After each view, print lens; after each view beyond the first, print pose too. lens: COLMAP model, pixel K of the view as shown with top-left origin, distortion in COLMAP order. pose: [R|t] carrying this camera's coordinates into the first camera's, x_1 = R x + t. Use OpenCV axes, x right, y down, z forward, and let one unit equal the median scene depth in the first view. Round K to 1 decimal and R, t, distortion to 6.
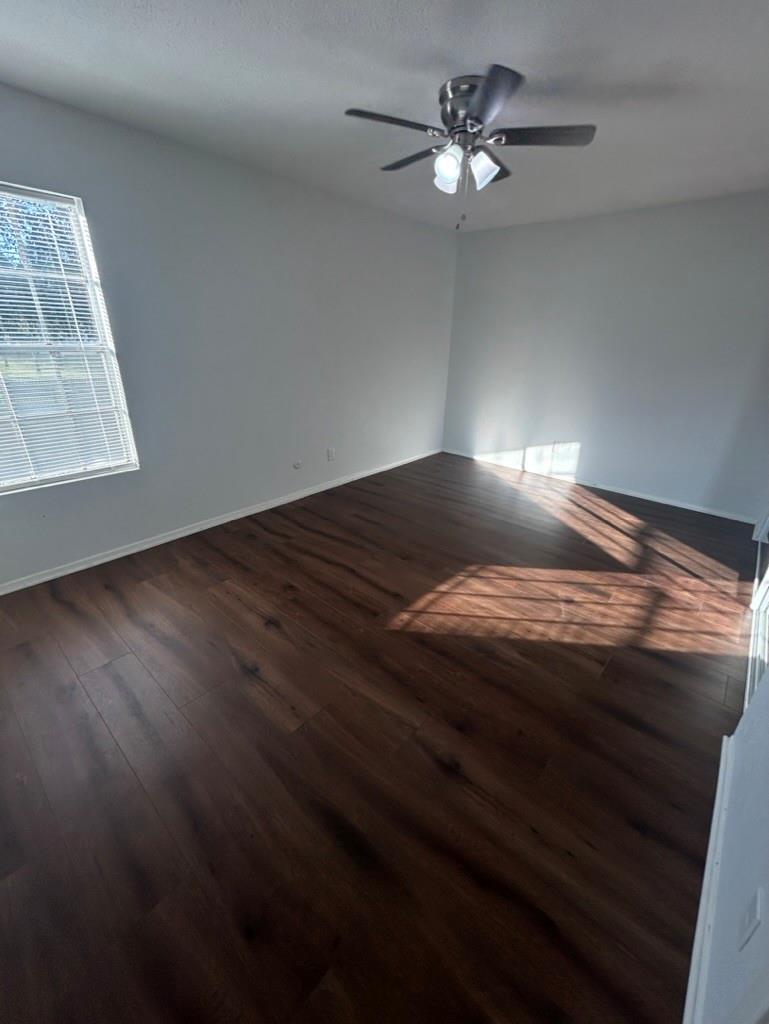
lens RADIAL K [[414.4, 0, 383.9], [0, 414.4, 512.2], [0, 0, 1]] dist [-0.001330, -0.000346]
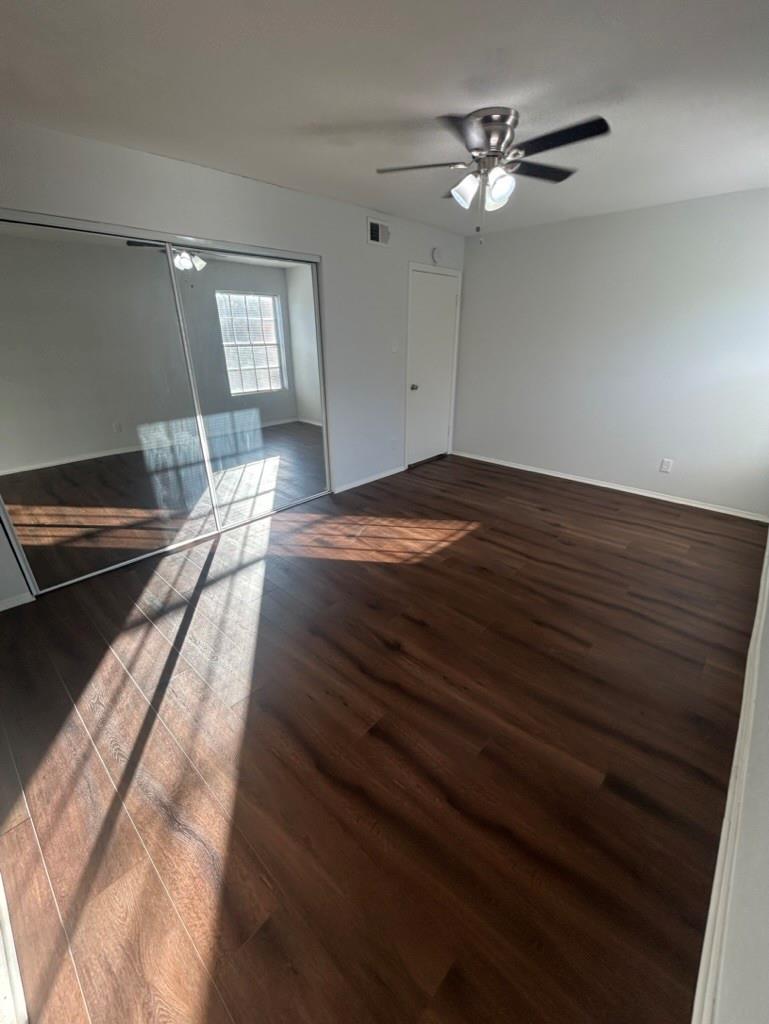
lens RADIAL K [[414.4, 0, 385.3], [0, 414.4, 512.4], [0, 0, 1]] dist [-0.001330, -0.000346]
pose [[-0.999505, -0.030217, 0.008804, 0.323312], [-0.013721, 0.670091, 0.742152, -0.827712], [-0.028325, 0.741664, -0.670174, 1.829474]]
